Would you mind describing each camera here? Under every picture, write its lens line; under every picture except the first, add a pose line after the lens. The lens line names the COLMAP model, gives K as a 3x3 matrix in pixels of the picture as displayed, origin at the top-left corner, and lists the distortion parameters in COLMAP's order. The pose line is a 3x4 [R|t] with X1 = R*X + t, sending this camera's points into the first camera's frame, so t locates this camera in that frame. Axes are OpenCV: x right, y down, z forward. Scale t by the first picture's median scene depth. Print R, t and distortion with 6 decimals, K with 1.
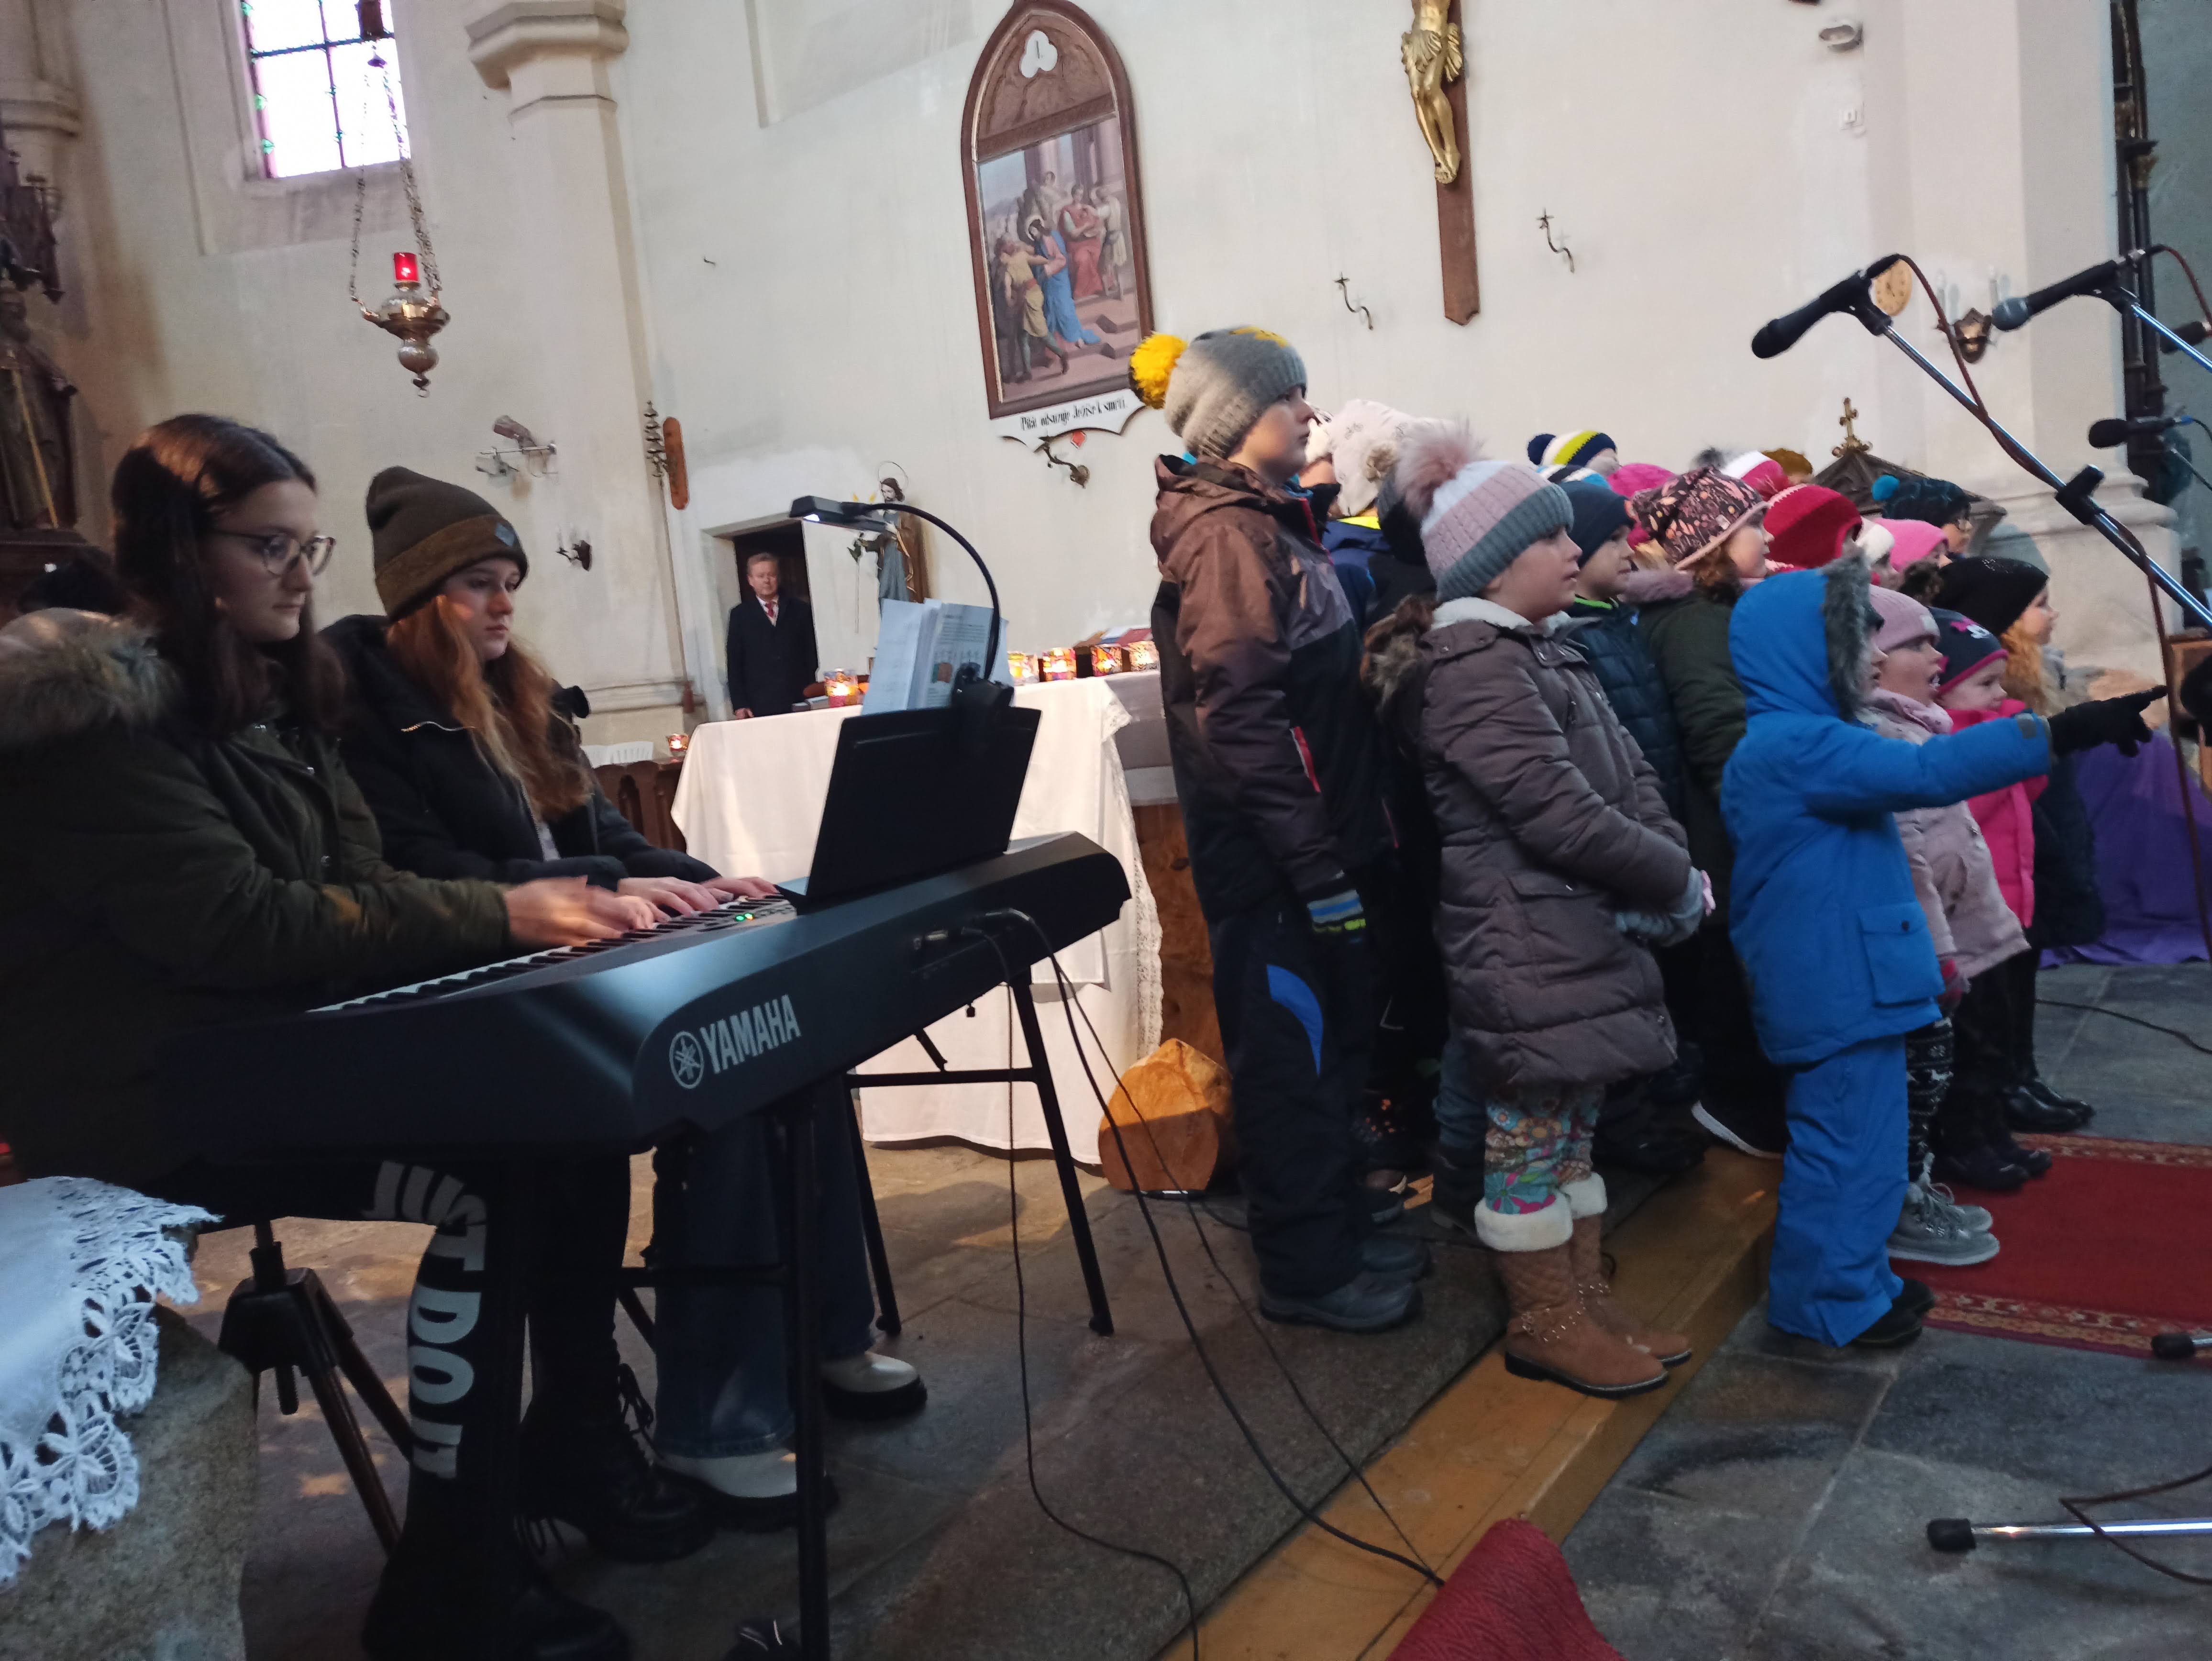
lens RADIAL K [[1614.5, 0, 1106.0], [0, 1614.5, 830.5], [0, 0, 1]] dist [0.048800, -0.017875]
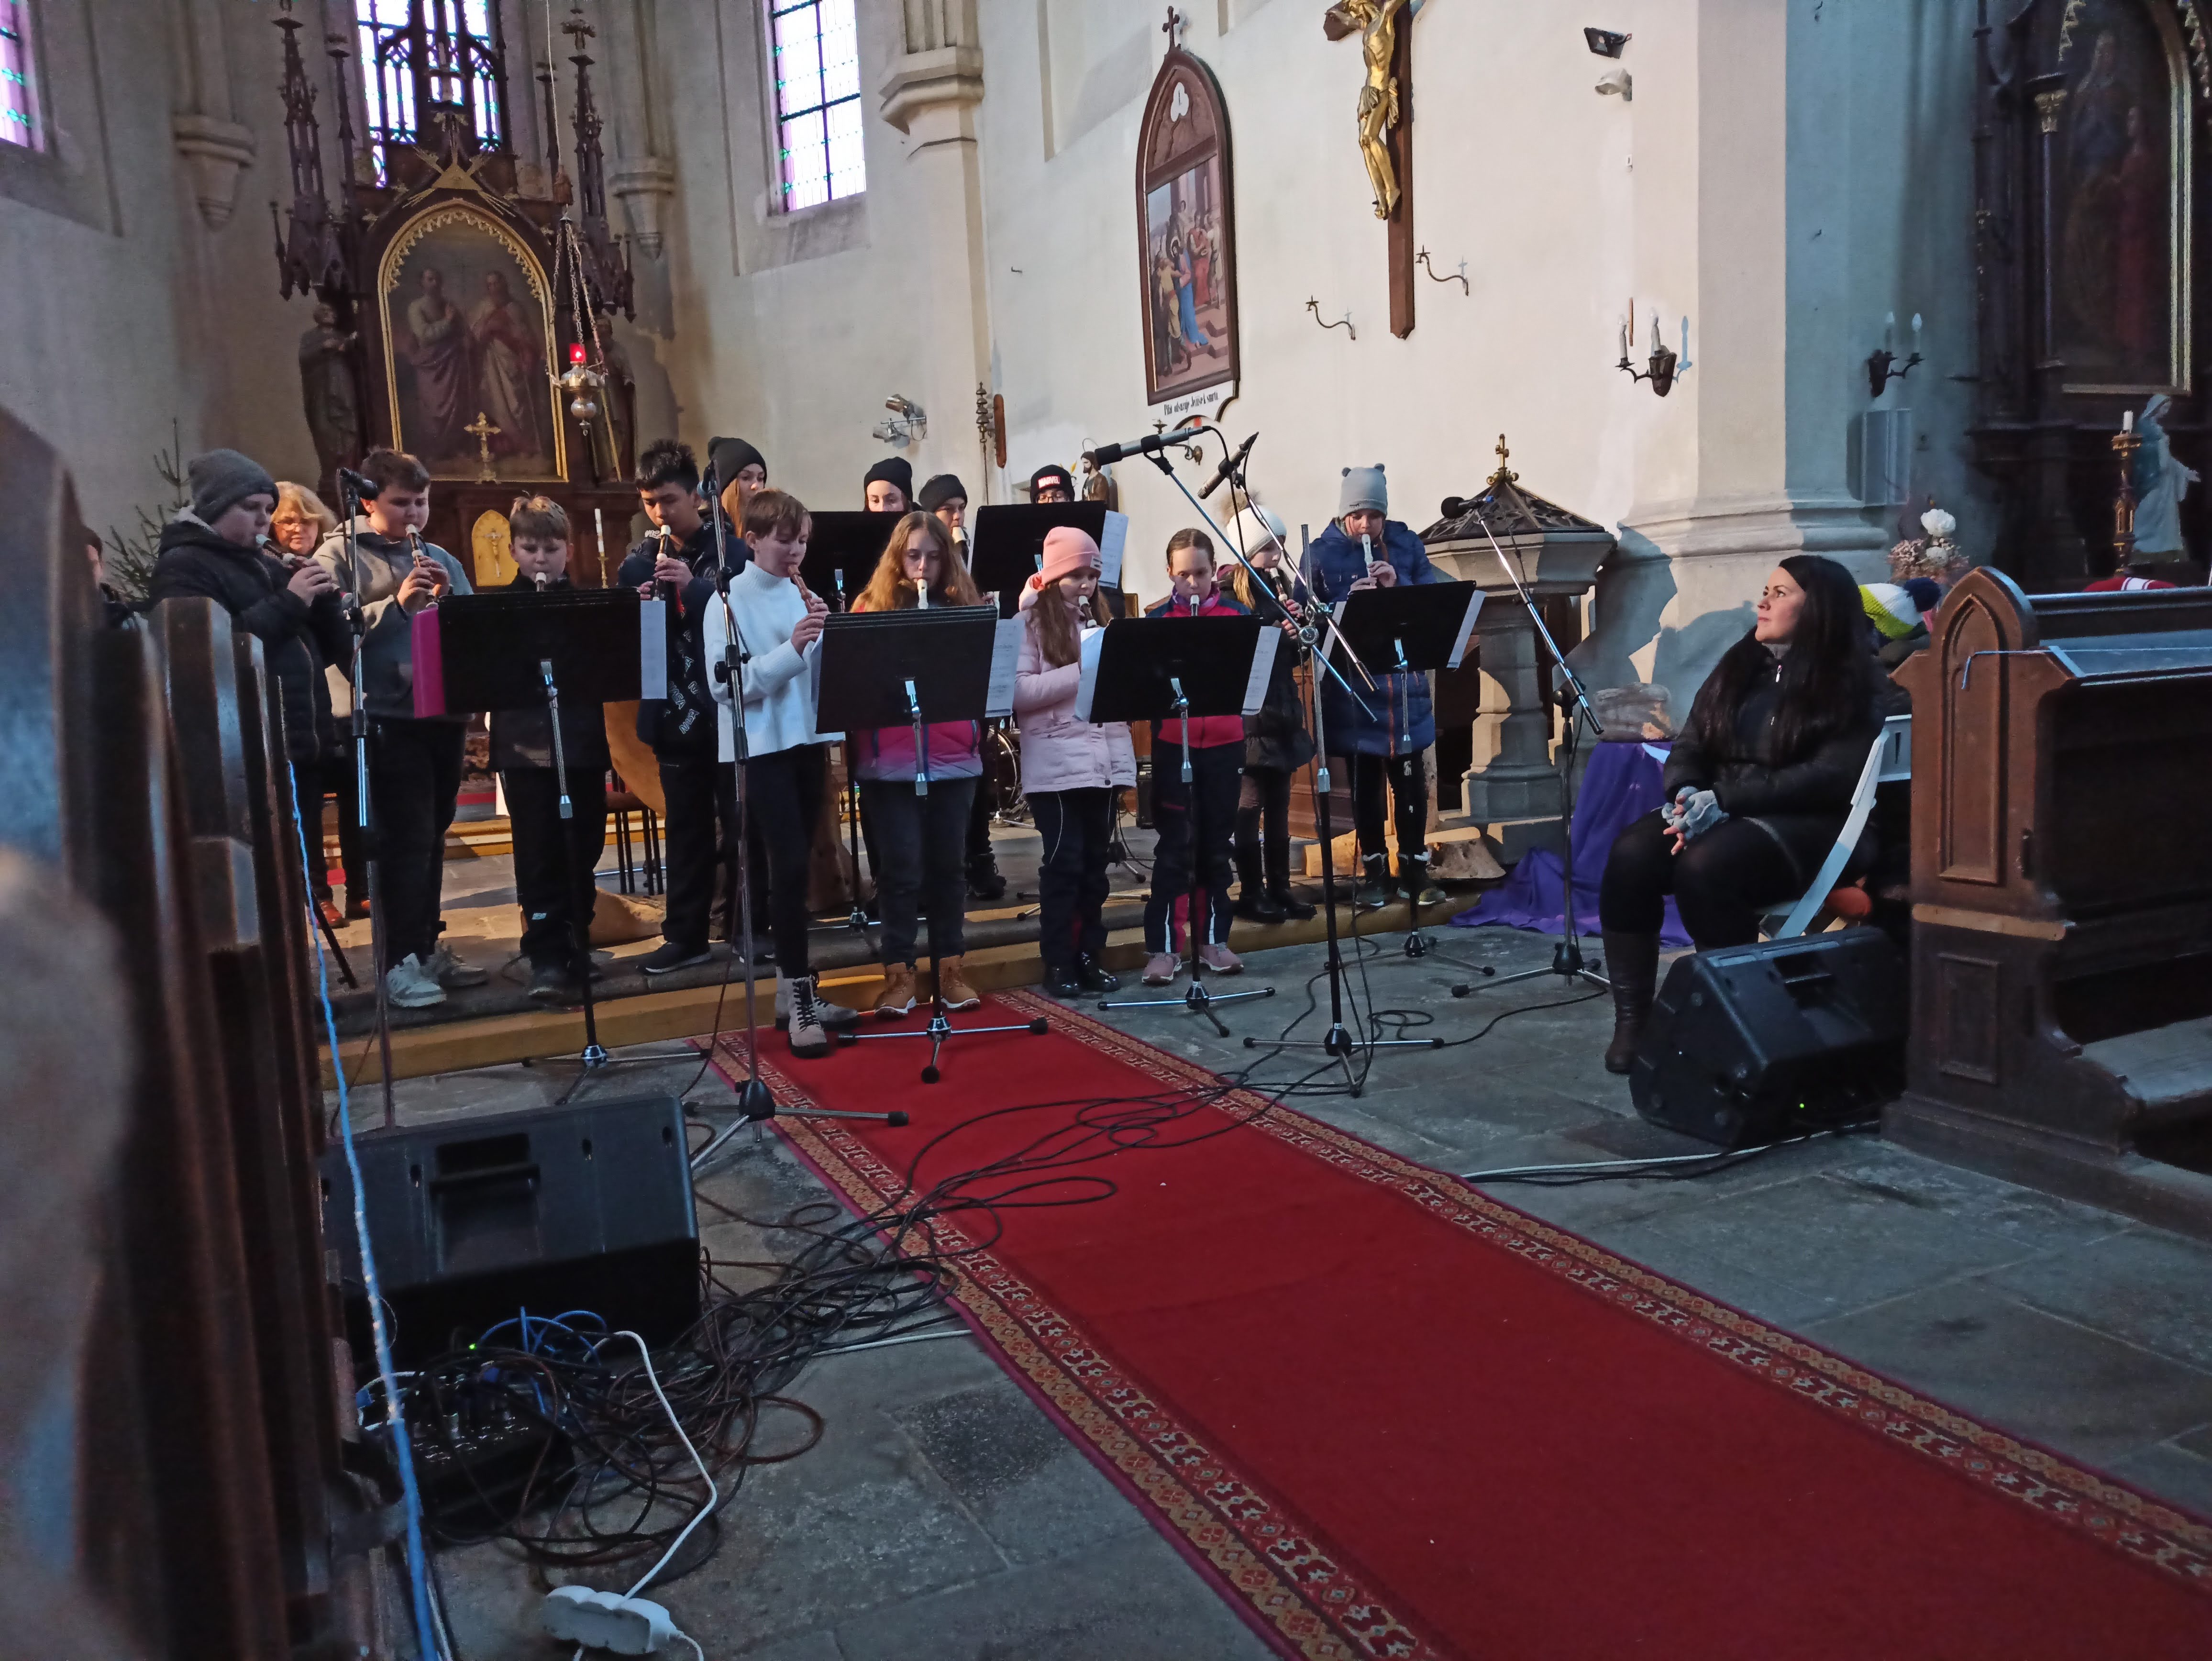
lens RADIAL K [[1614.8, 0, 1106.0], [0, 1614.8, 830.5], [0, 0, 1]] dist [0.072416, -0.063169]
pose [[0.886018, 0.107878, -0.450926, 0.515577], [-0.076462, 0.993236, 0.087381, -0.042830], [0.457302, -0.042943, 0.888274, -0.120913]]
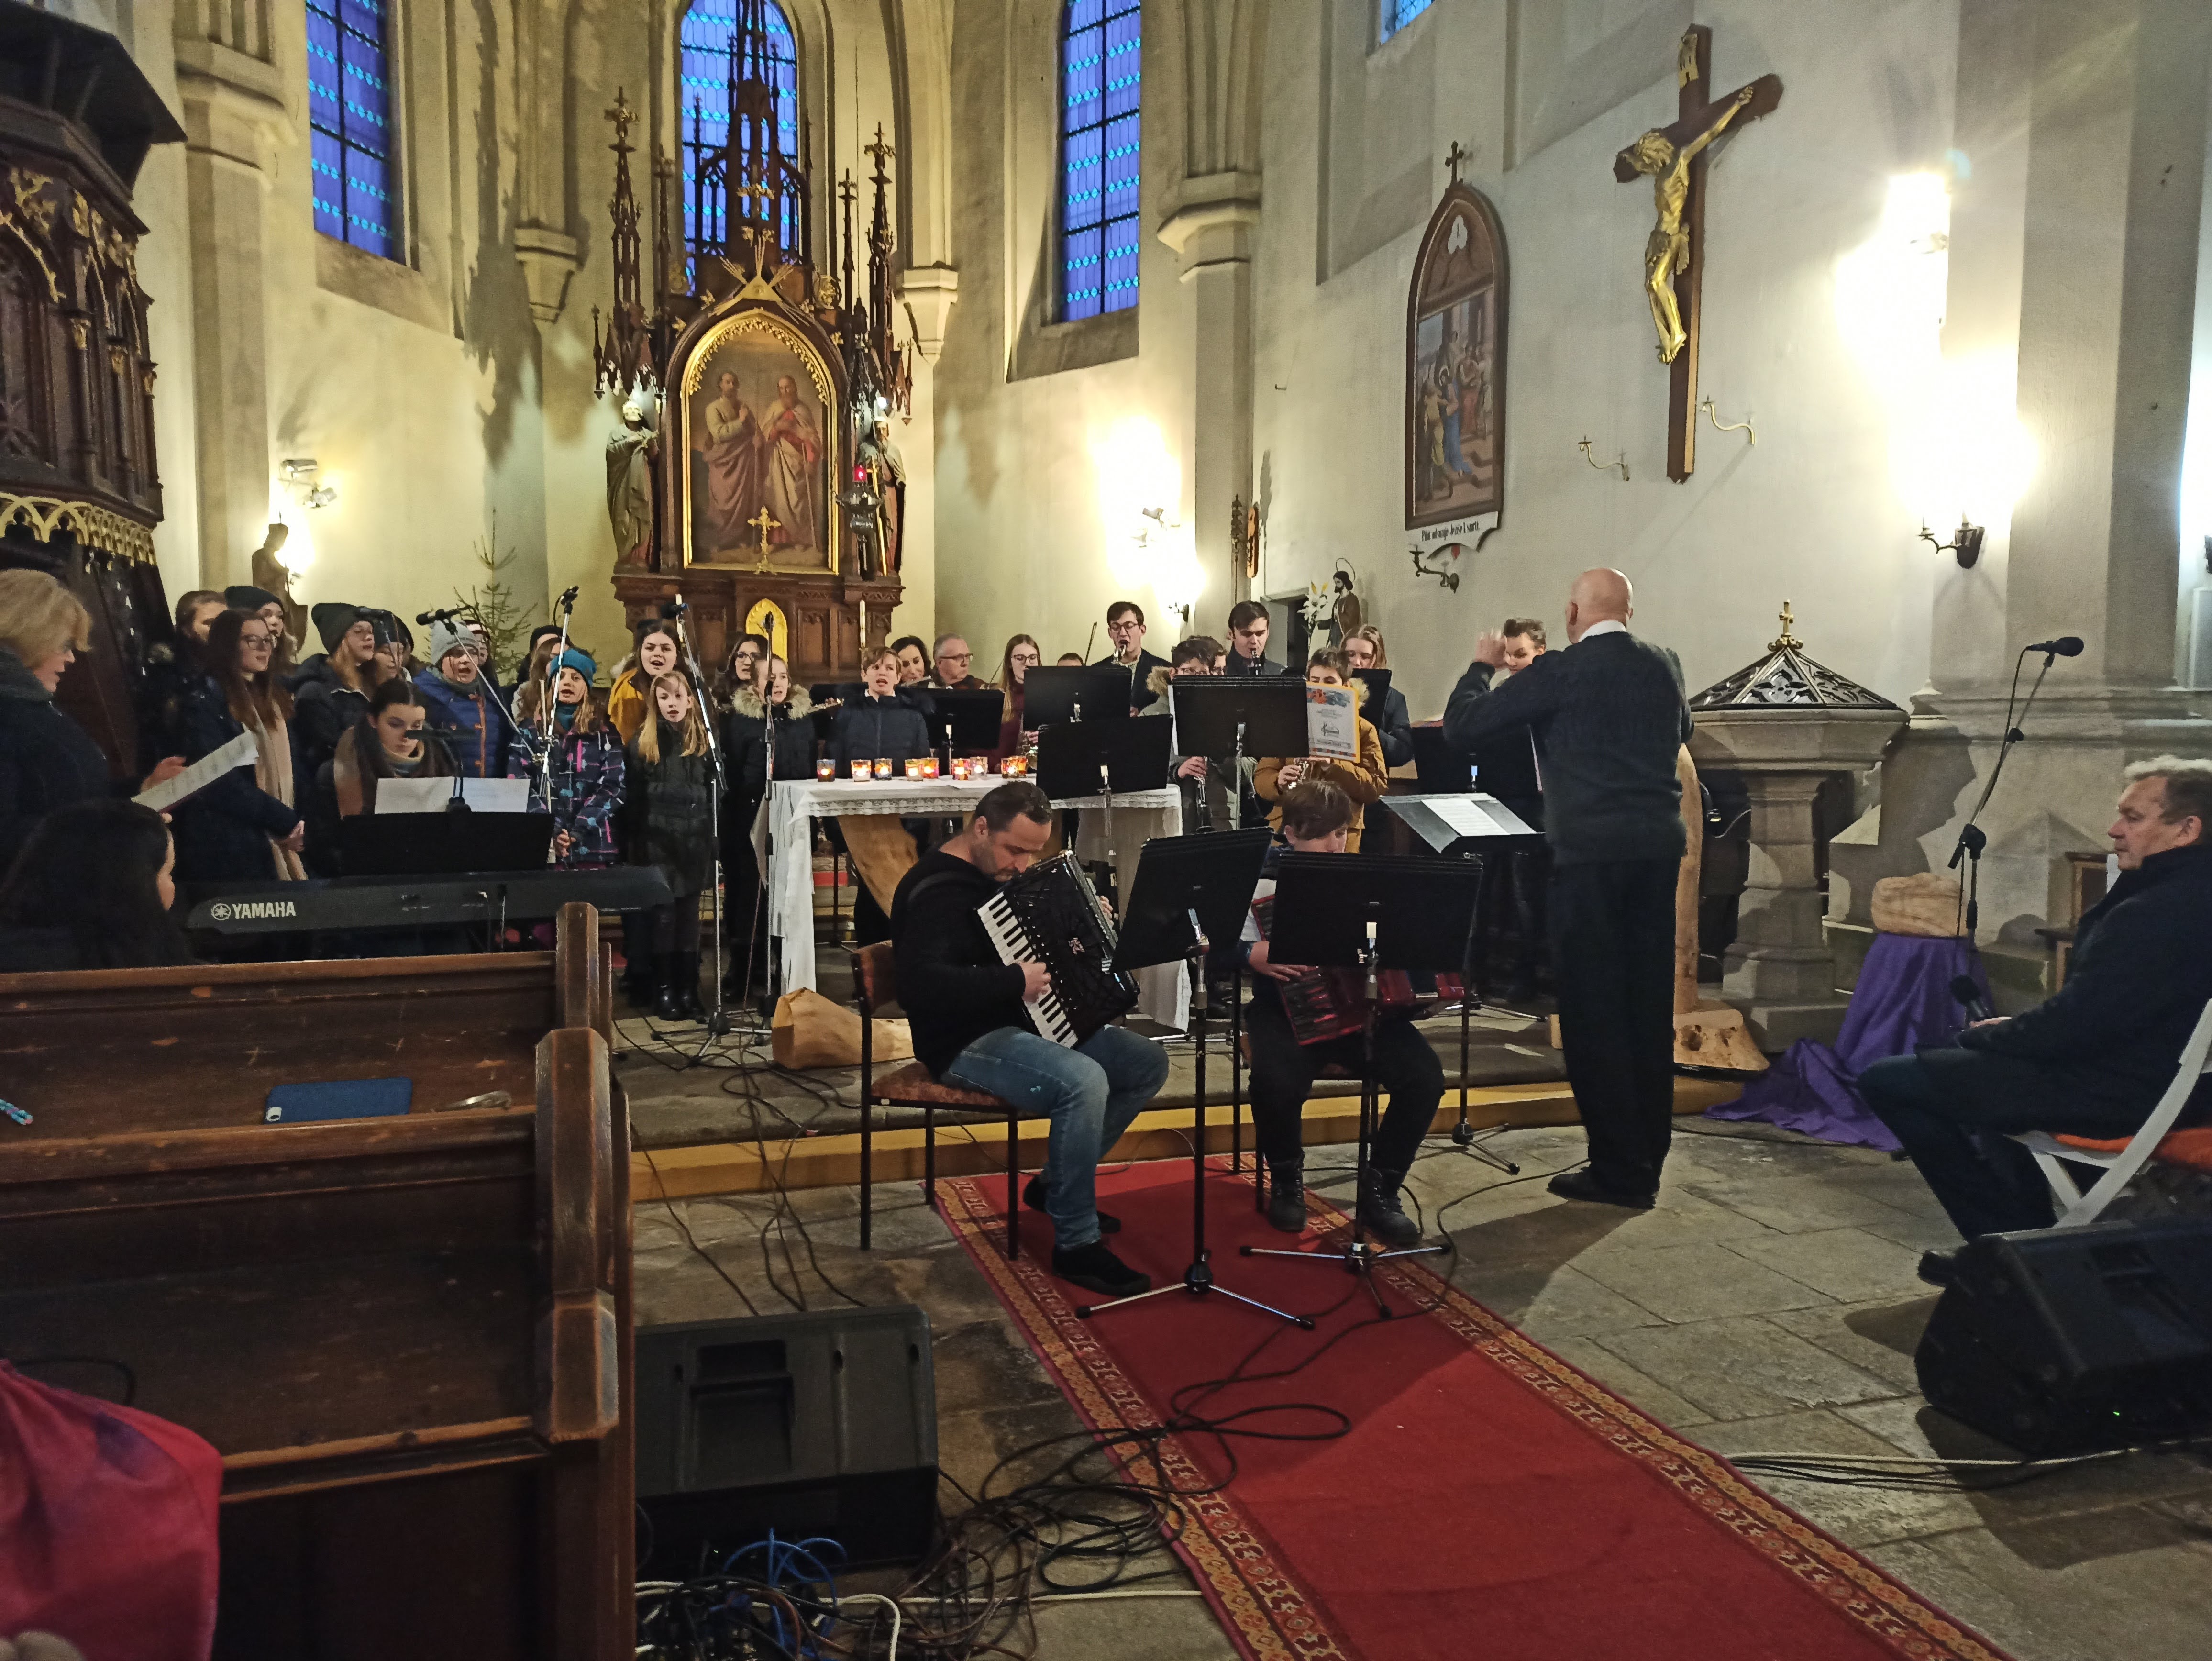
lens RADIAL K [[1614.8, 0, 1106.0], [0, 1614.8, 830.5], [0, 0, 1]] dist [0.072416, -0.063169]
pose [[0.808269, 0.140557, -0.571792, 0.502855], [-0.131732, 0.989642, 0.057060, -0.074954], [0.573889, 0.029204, 0.818412, -0.124878]]
